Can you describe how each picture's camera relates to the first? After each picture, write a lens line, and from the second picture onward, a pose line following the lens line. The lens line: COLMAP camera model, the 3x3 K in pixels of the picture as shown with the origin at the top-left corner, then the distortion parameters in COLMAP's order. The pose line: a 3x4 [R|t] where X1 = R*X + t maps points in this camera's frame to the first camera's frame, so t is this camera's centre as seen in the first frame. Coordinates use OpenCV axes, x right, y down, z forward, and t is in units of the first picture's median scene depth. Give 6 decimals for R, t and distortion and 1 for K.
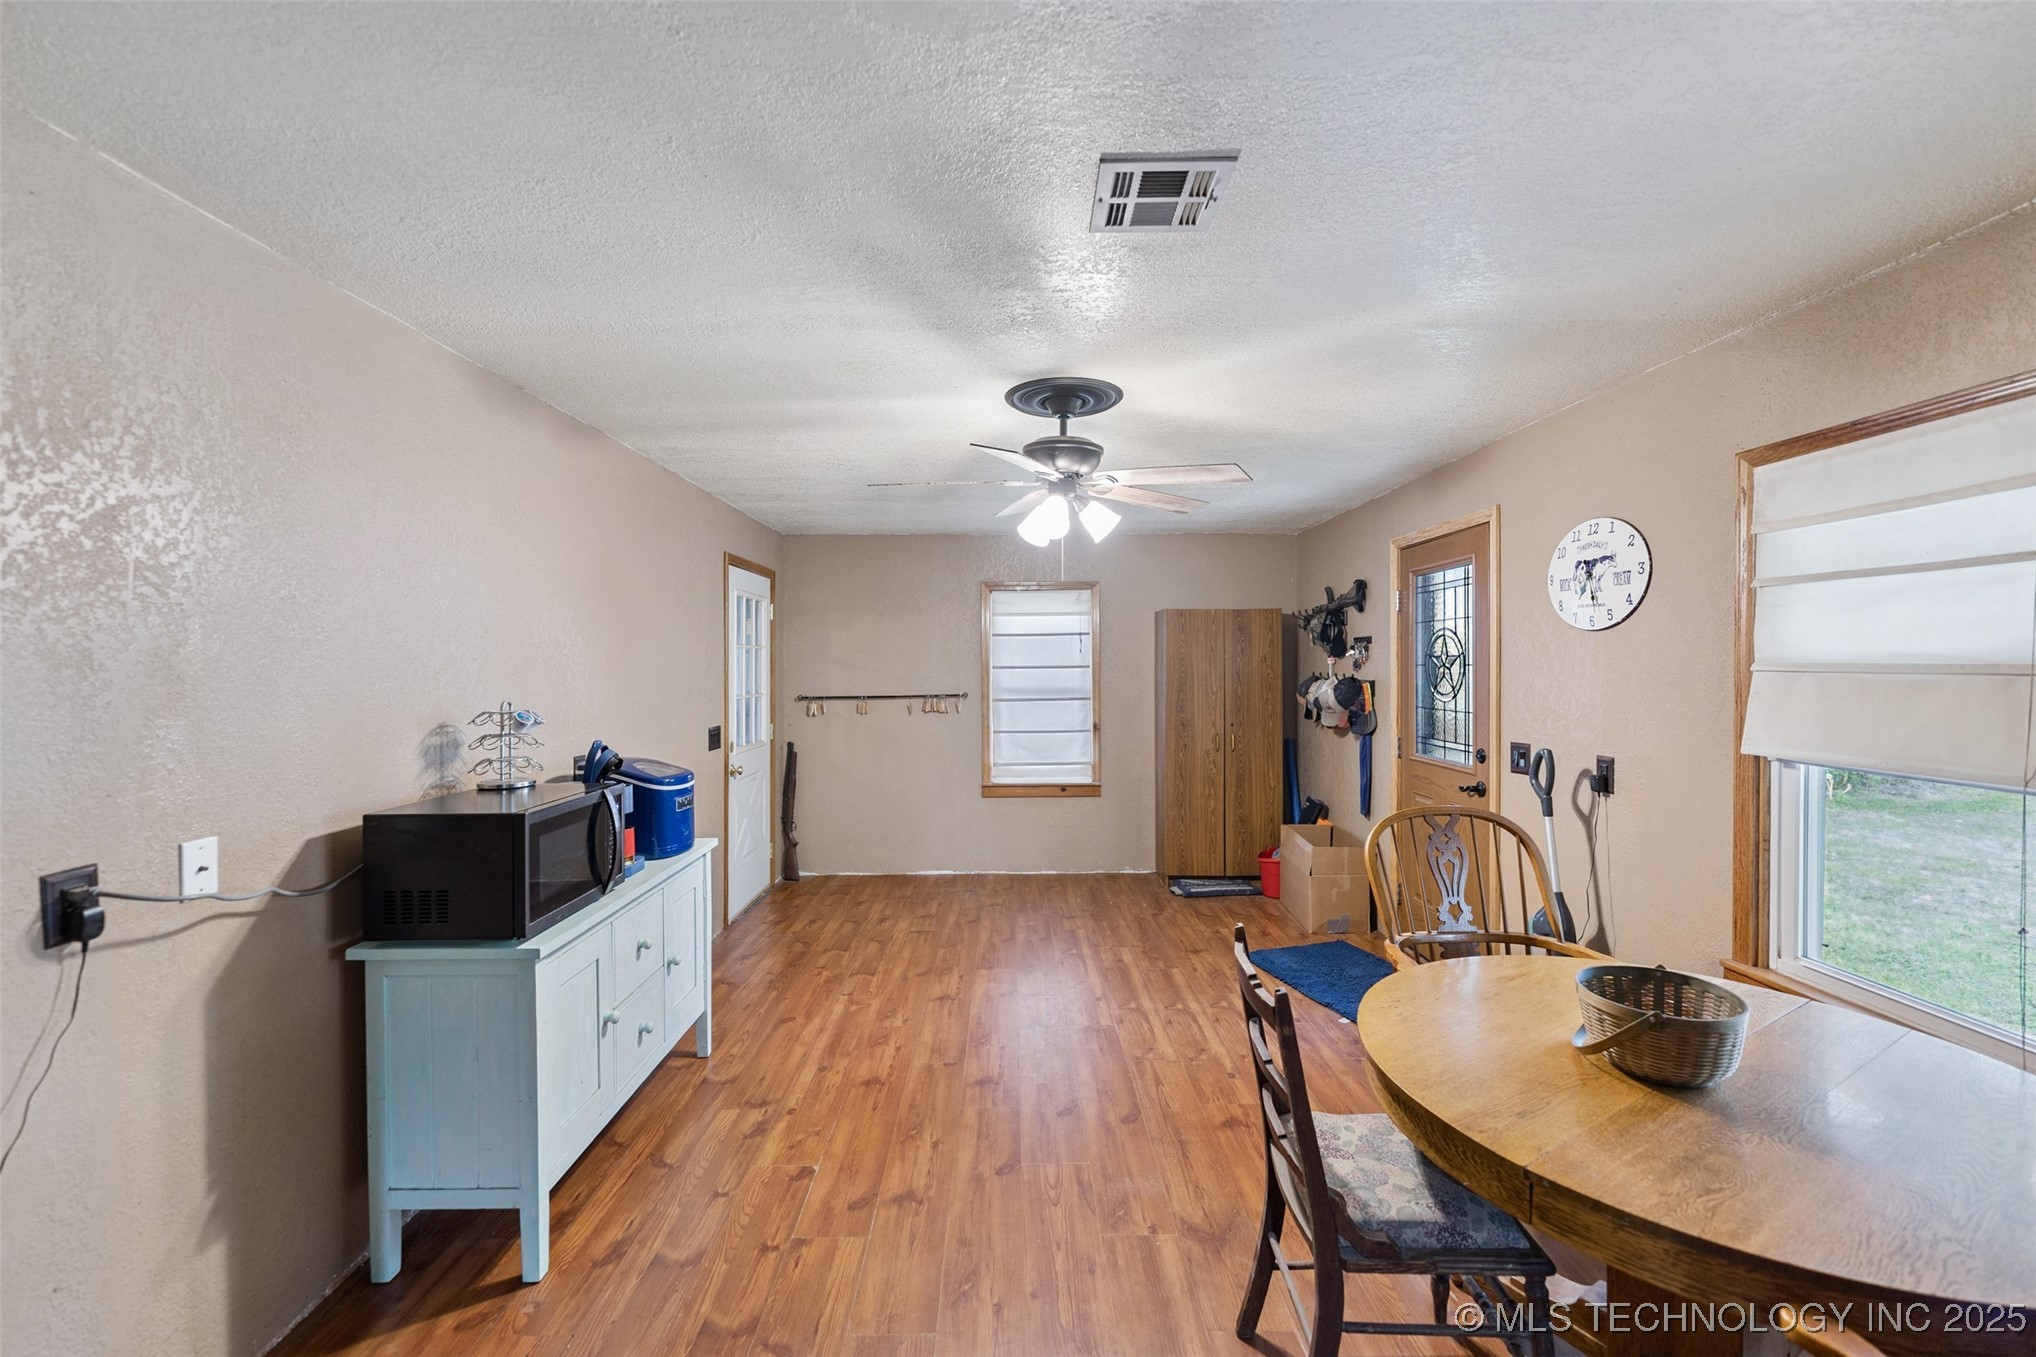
lens RADIAL K [[835.1, 0, 1031.0], [0, 835.1, 677.3], [0, 0, 1]] dist [-0.001517, -0.000570]
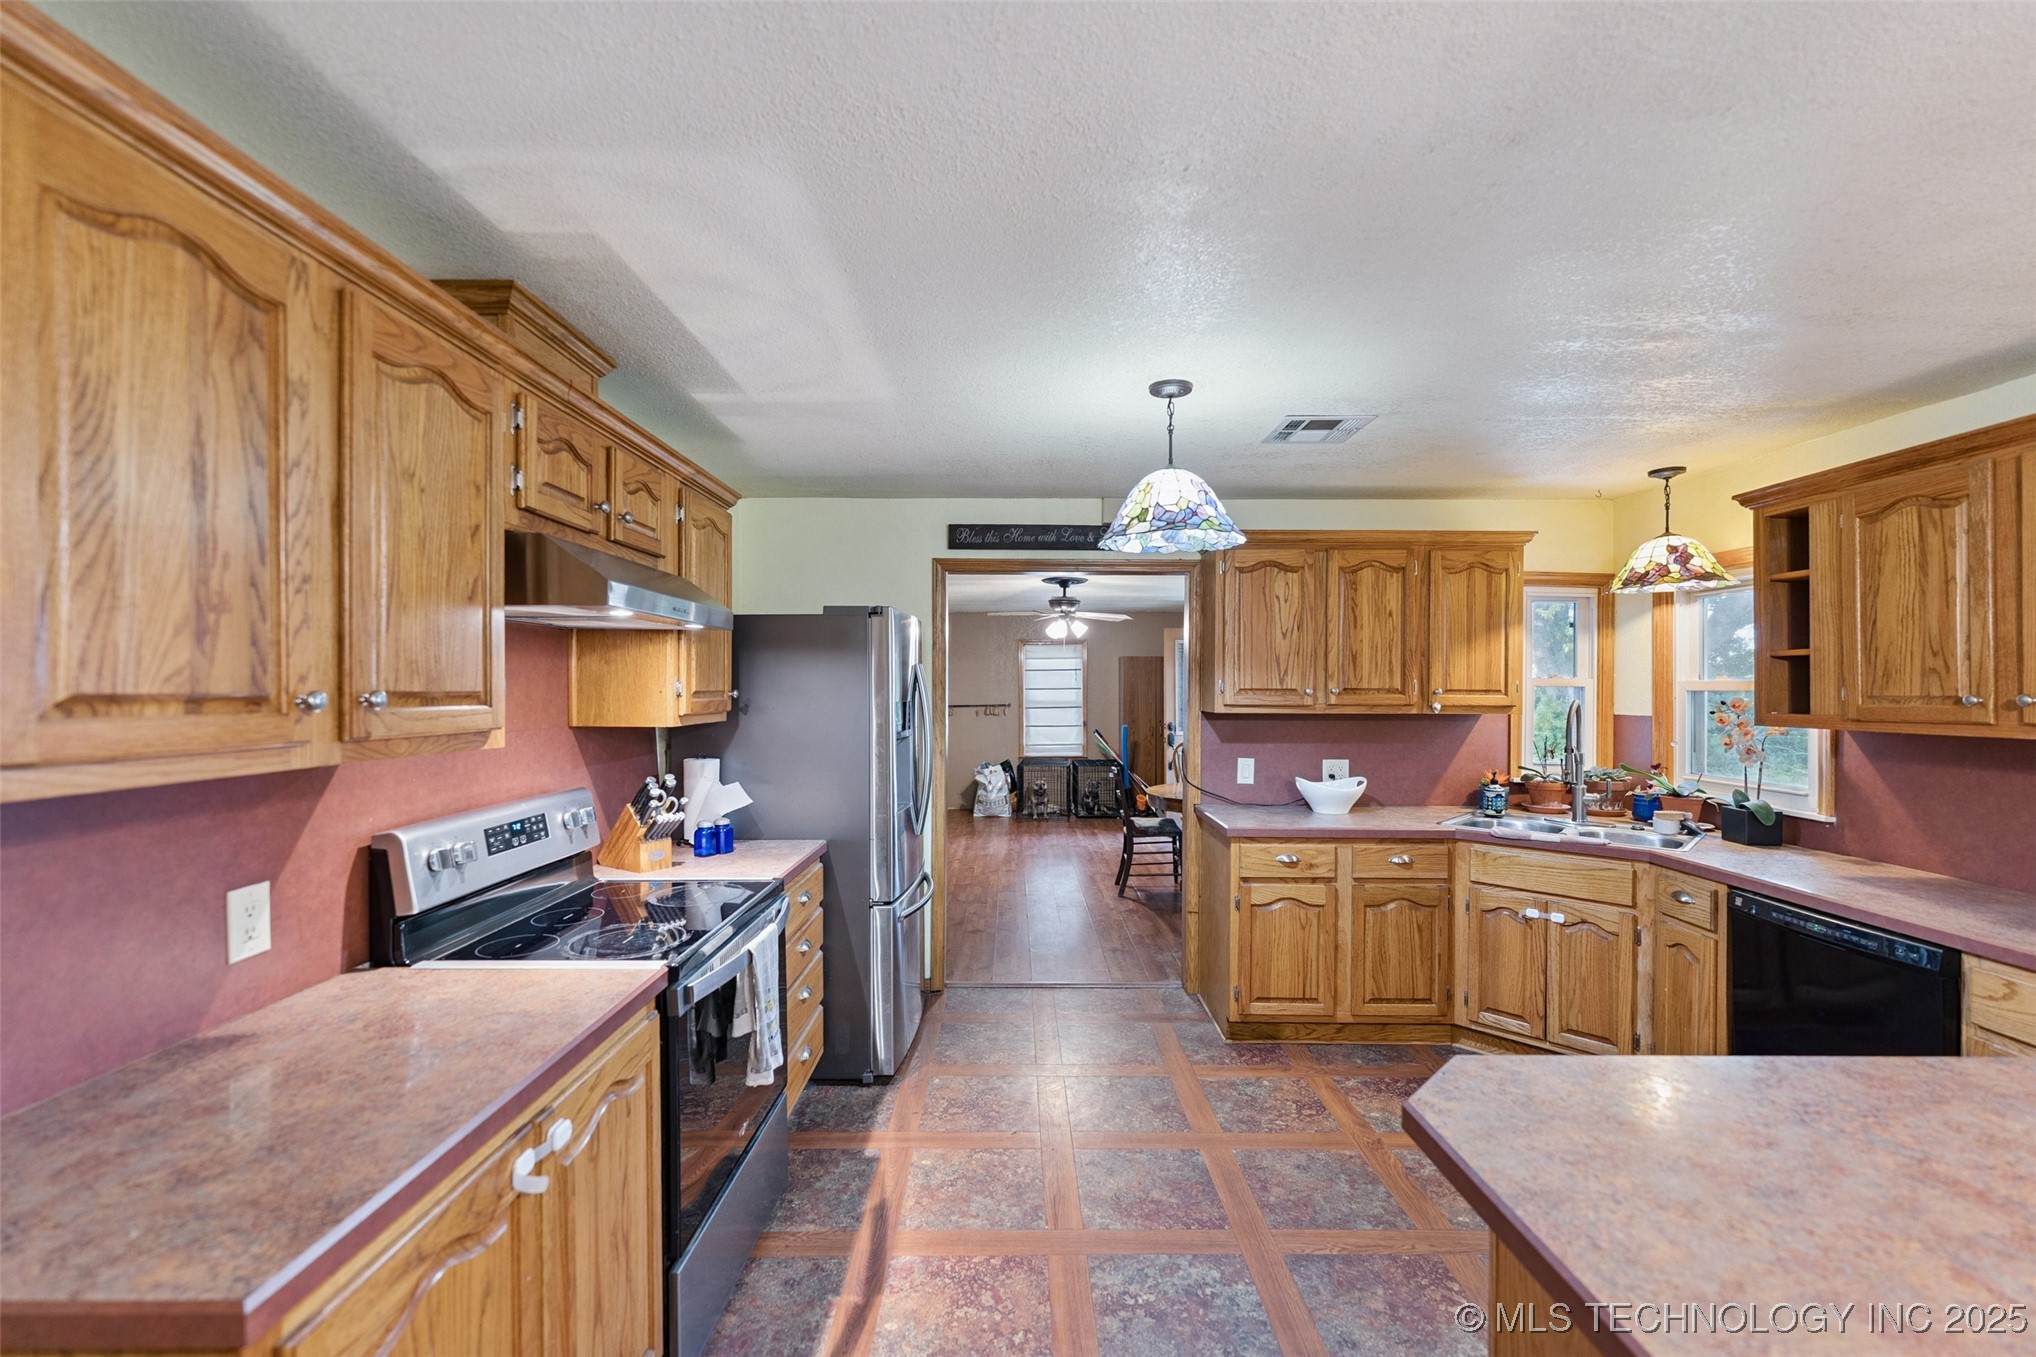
lens RADIAL K [[835.1, 0, 1020.2], [0, 835.1, 685.8], [0, 0, 1]] dist [-0.001517, -0.000570]
pose [[0.999858, 0.000445, -0.016843, -0.028627], [-0.000653, 0.999923, -0.012375, 0.003204], [0.016836, 0.012384, 0.999782, -0.785643]]
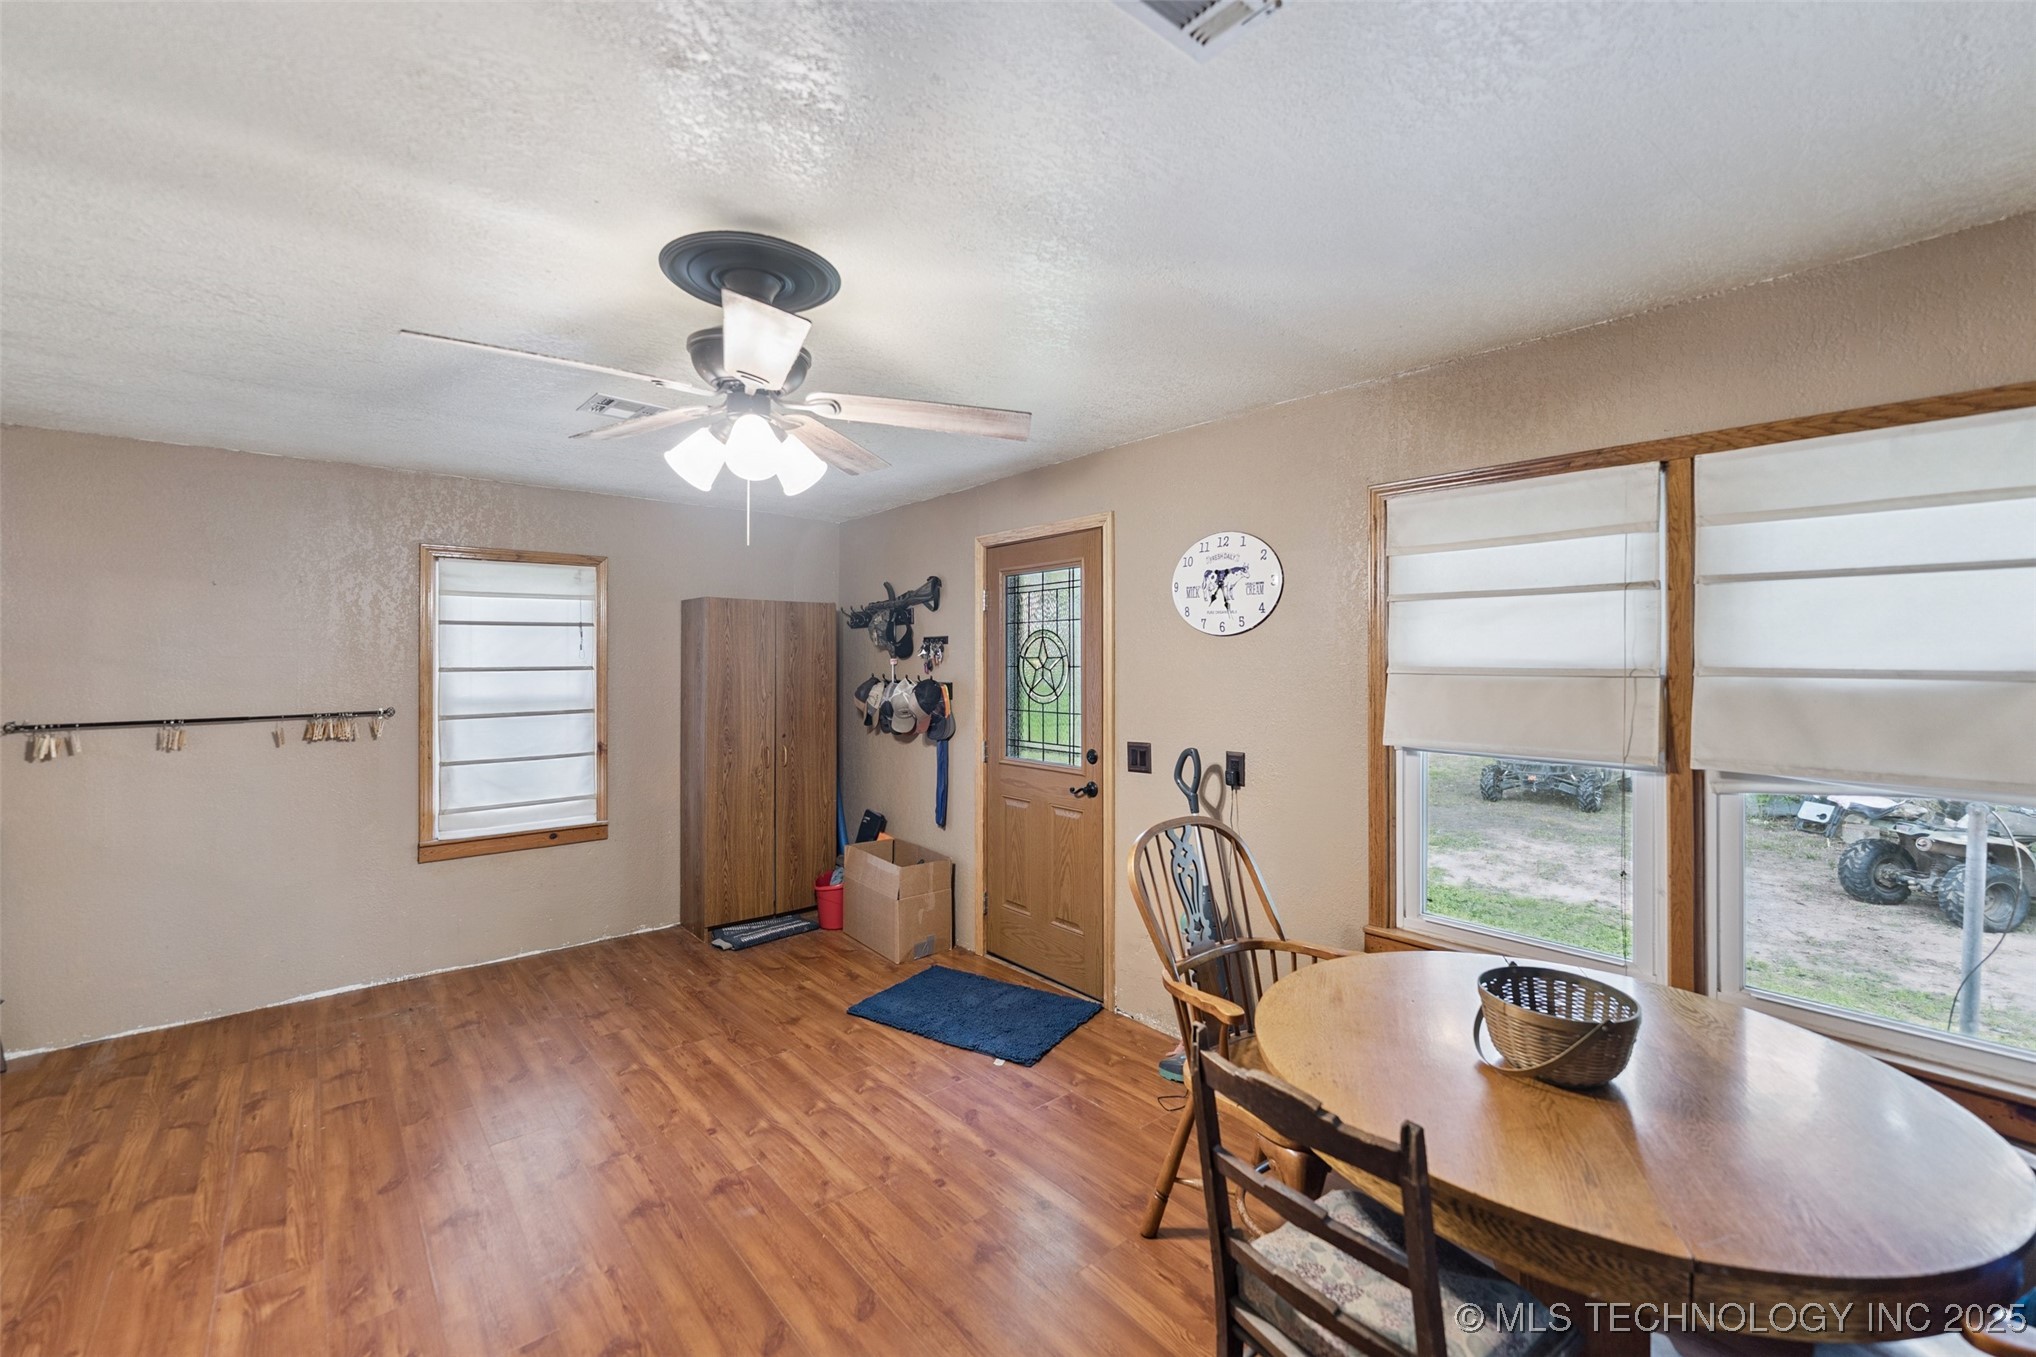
lens RADIAL K [[835.1, 0, 1010.0], [0, 835.1, 661.4], [0, 0, 1]] dist [-0.001517, -0.000570]
pose [[0.774913, 0.002313, 0.632063, -0.124682], [0.008086, 0.999875, -0.013572, -0.006141], [-0.632016, 0.015629, 0.774798, 0.192230]]
